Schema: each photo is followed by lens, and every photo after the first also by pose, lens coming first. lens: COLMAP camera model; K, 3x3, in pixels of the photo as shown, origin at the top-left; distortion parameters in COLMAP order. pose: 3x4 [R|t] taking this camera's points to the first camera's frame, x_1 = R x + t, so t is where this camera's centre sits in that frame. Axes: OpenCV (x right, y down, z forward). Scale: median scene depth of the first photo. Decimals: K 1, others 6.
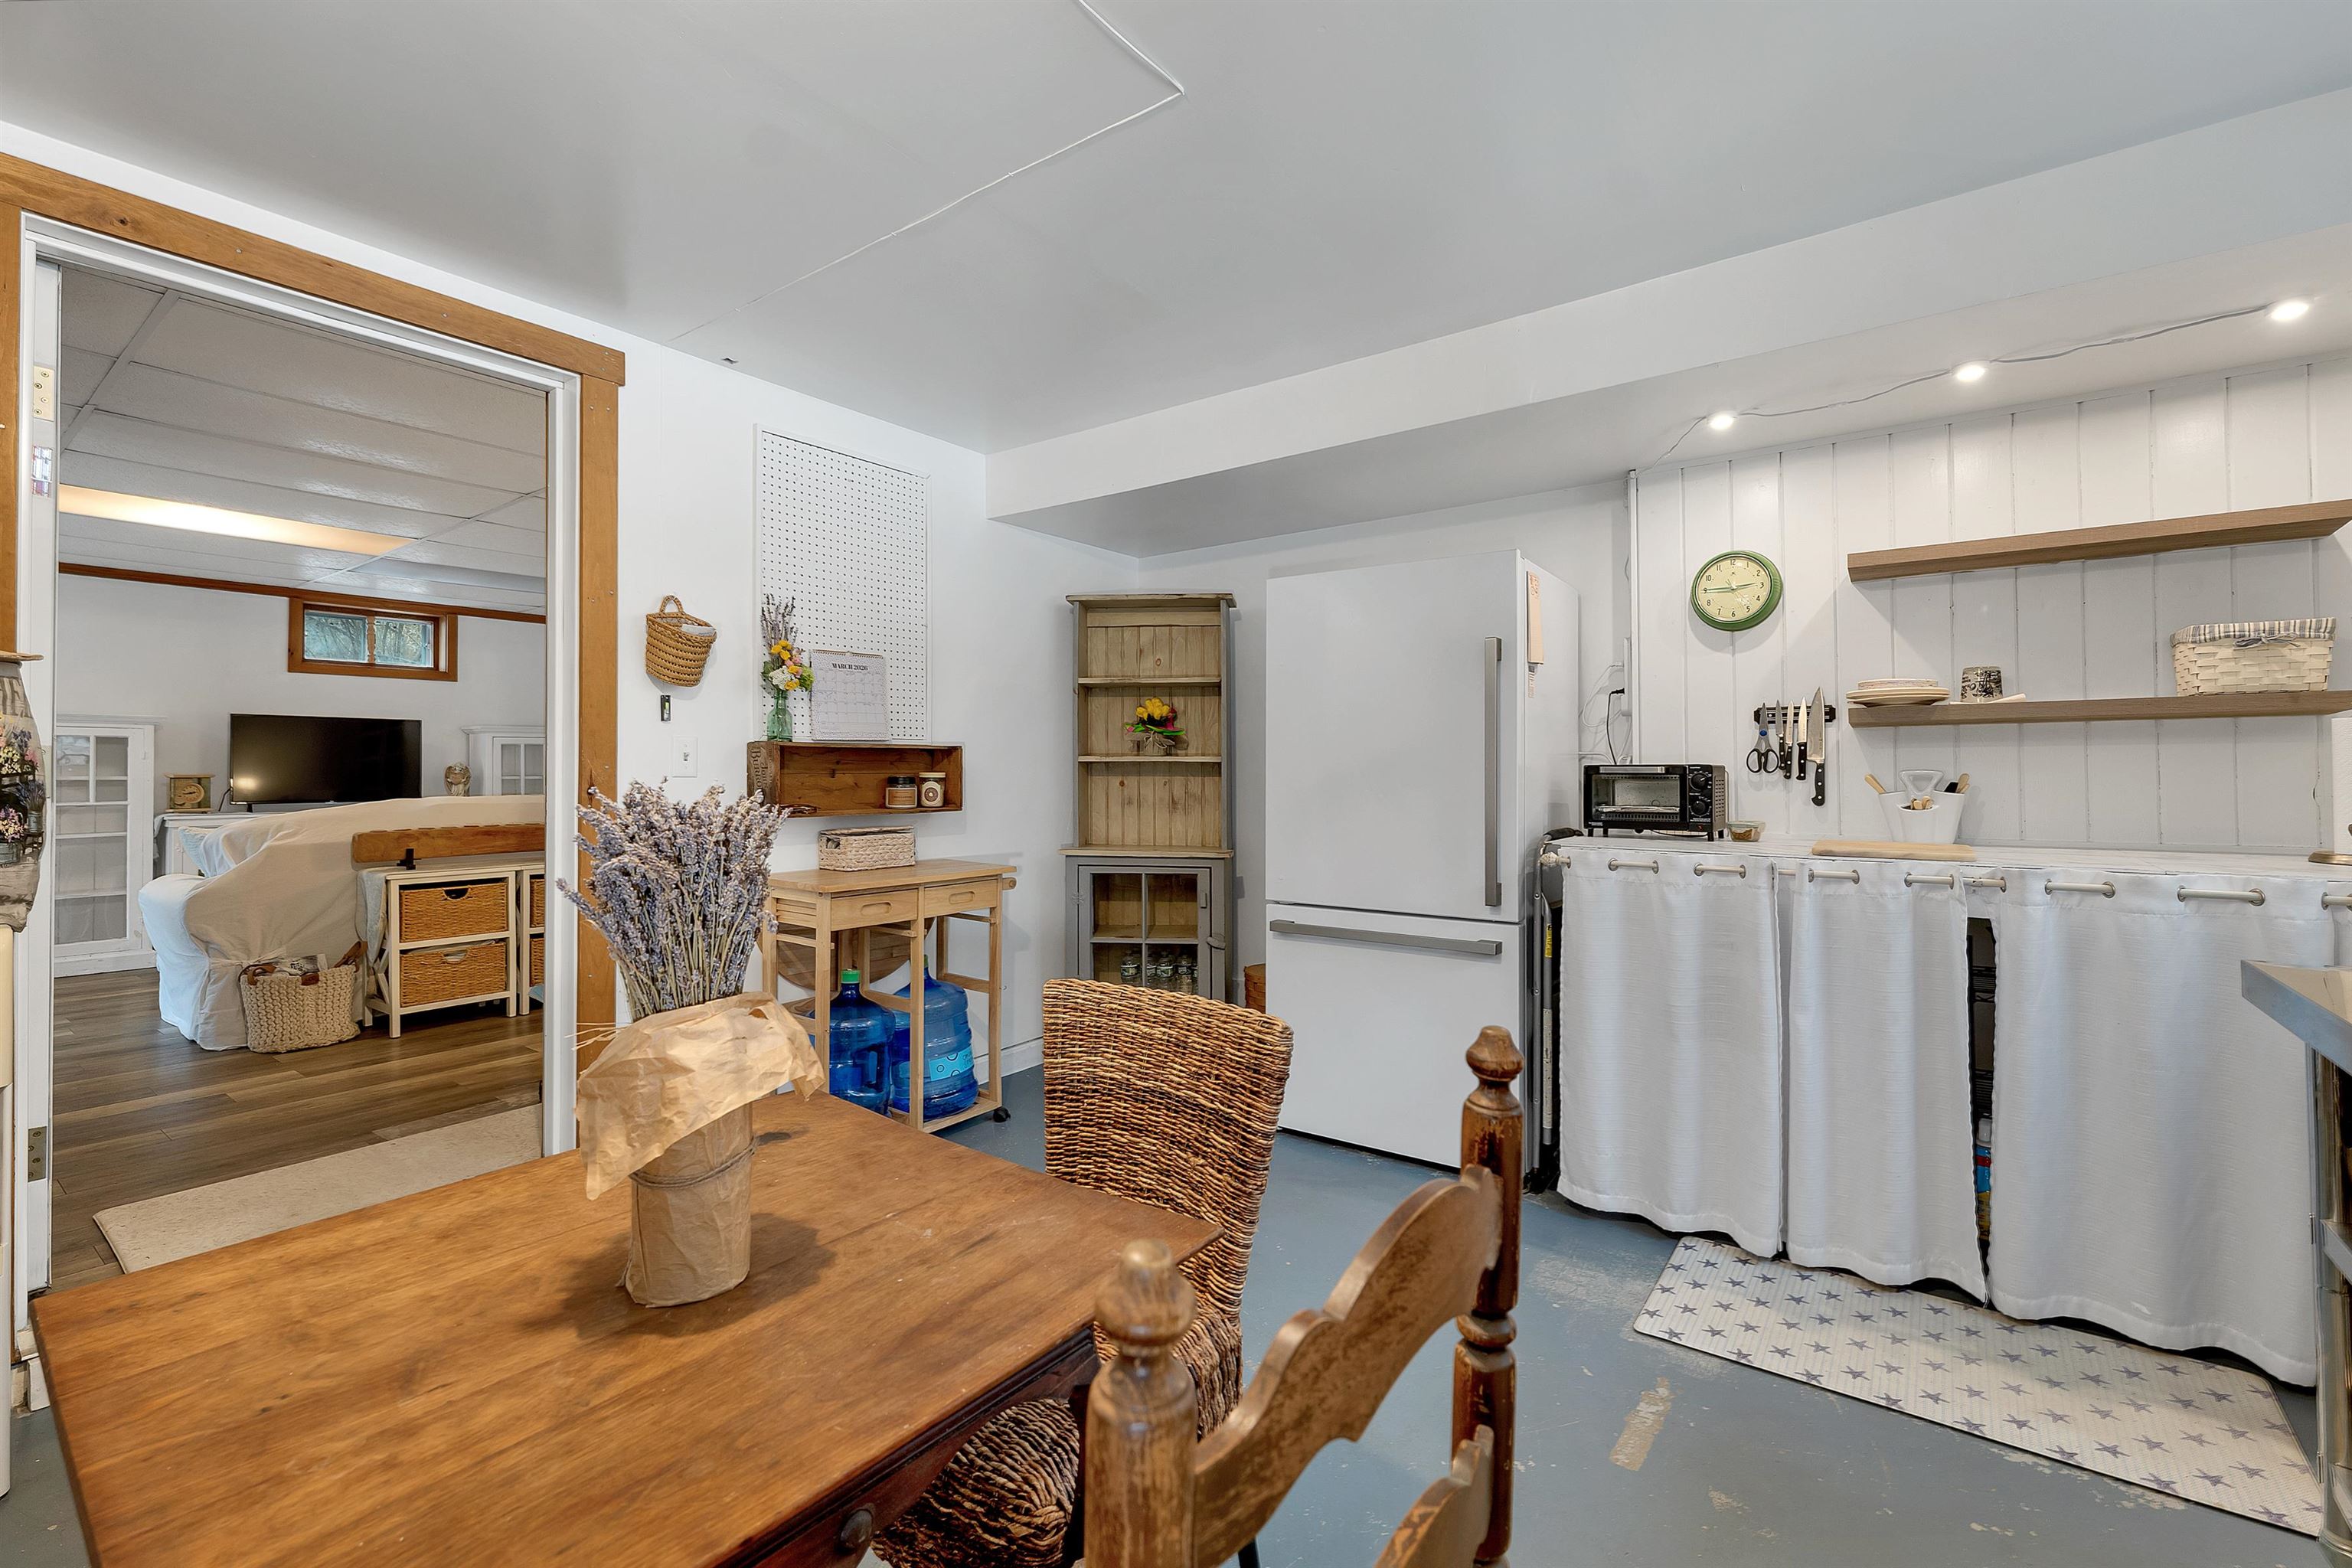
lens RADIAL K [[1000.7, 0, 1181.3], [0, 1000.7, 762.5], [0, 0, 1]] dist [0.001855, -0.000025]
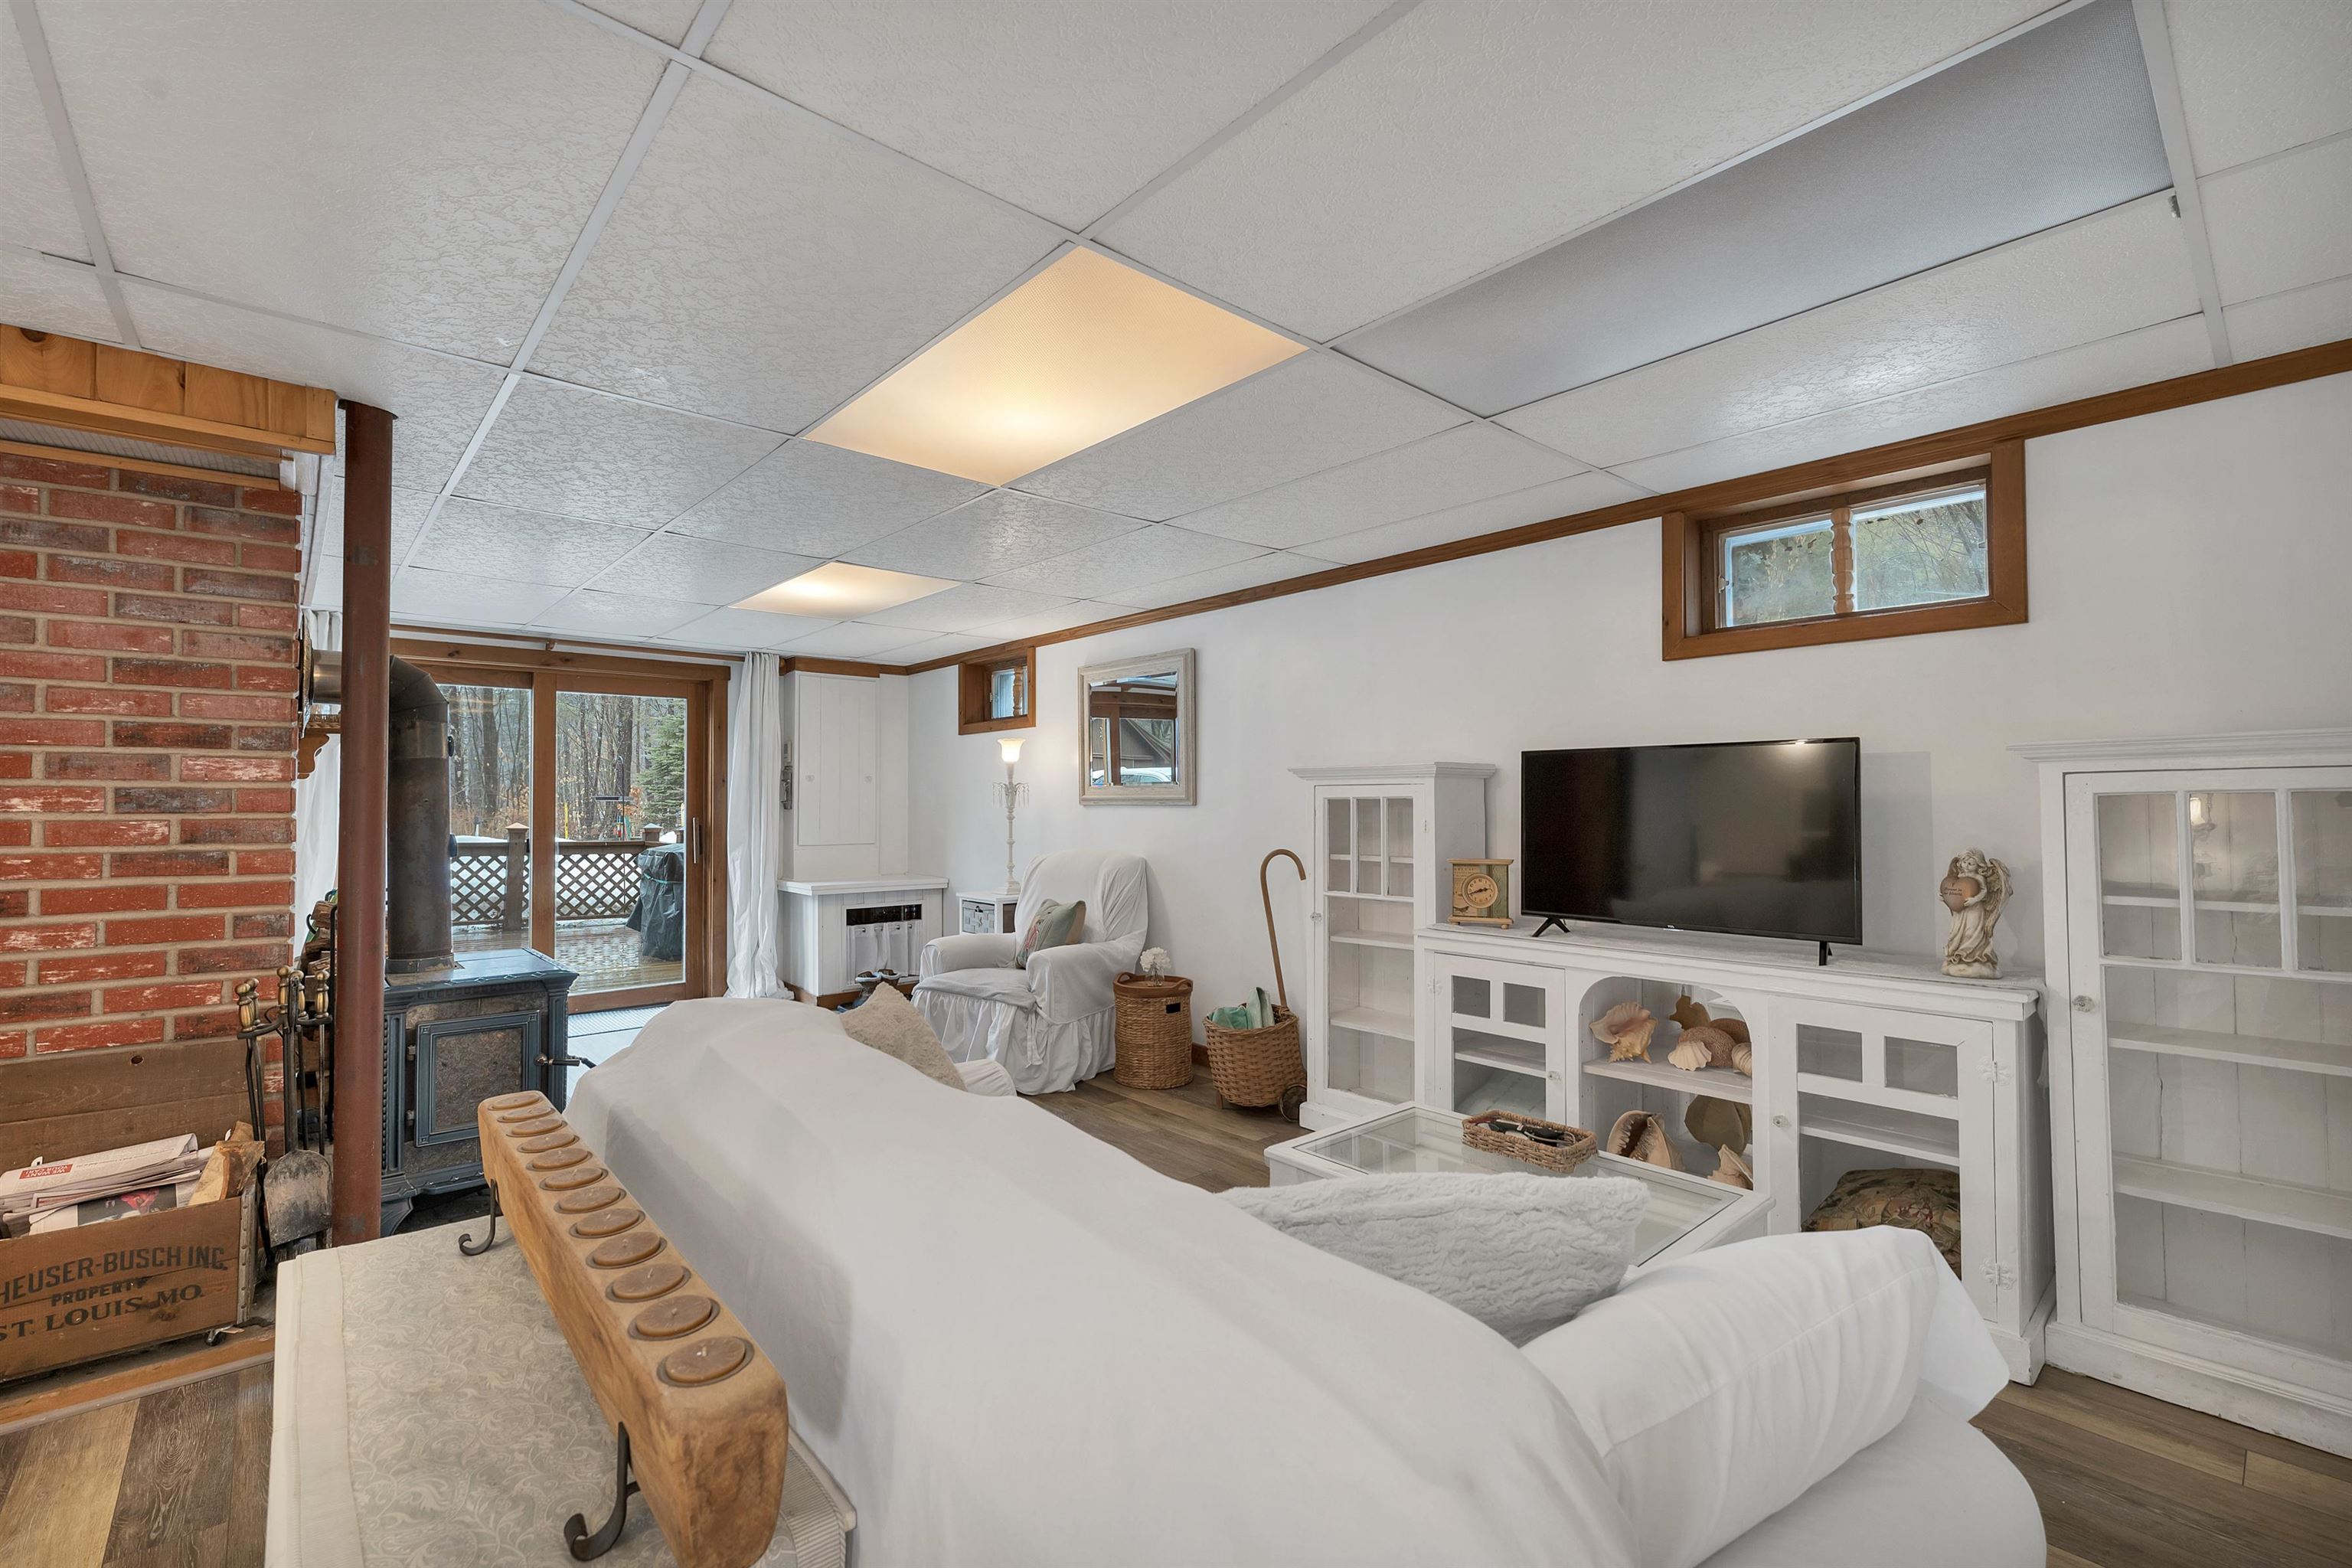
lens RADIAL K [[989.3, 0, 1176.0], [0, 989.3, 784.0], [0, 0, 1]] dist [0.000758, -0.000279]
pose [[-0.214731, -0.014099, -0.976571, -0.632166], [0.012393, 0.999776, -0.017159, -0.039863], [0.976594, -0.015788, -0.214509, 1.582749]]
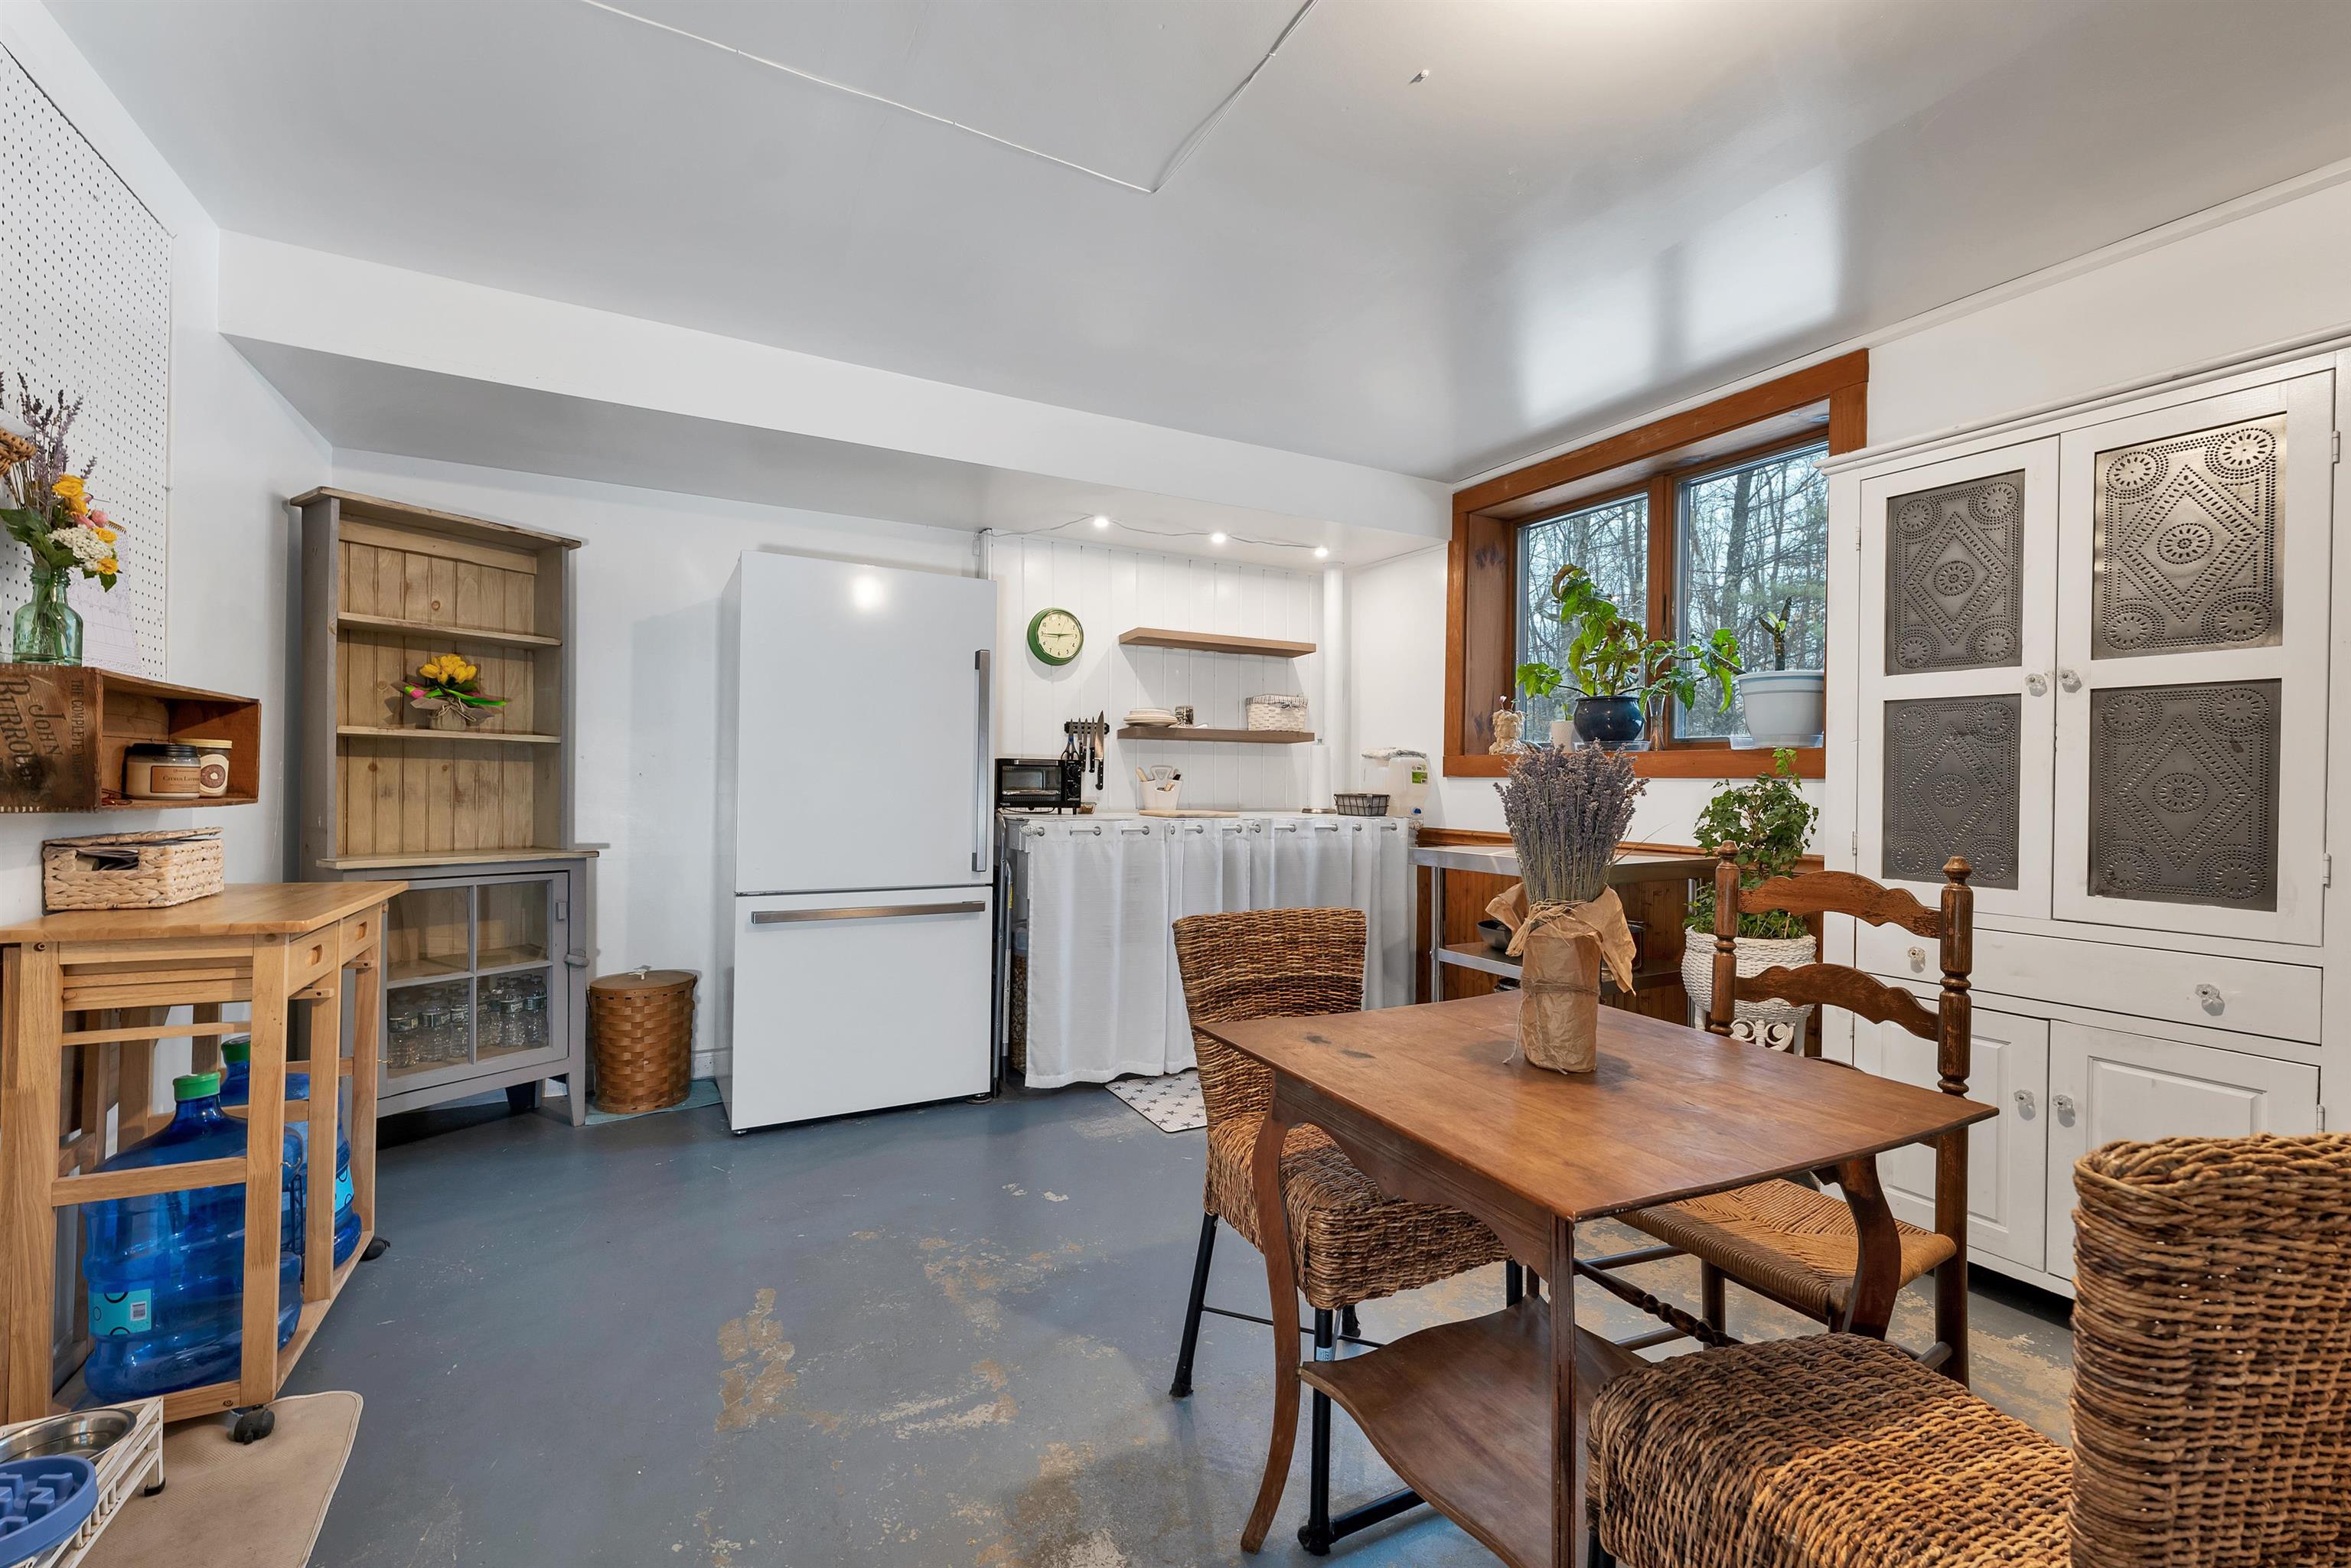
lens RADIAL K [[971.0, 0, 1180.5], [0, 971.0, 787.7], [0, 0, 1]] dist [-0.004143, -0.000293]
pose [[0.434008, 0.002577, 0.900906, -0.522808], [-0.020223, 0.999772, 0.006882, 0.023236], [-0.900682, -0.021206, 0.433961, 0.221053]]
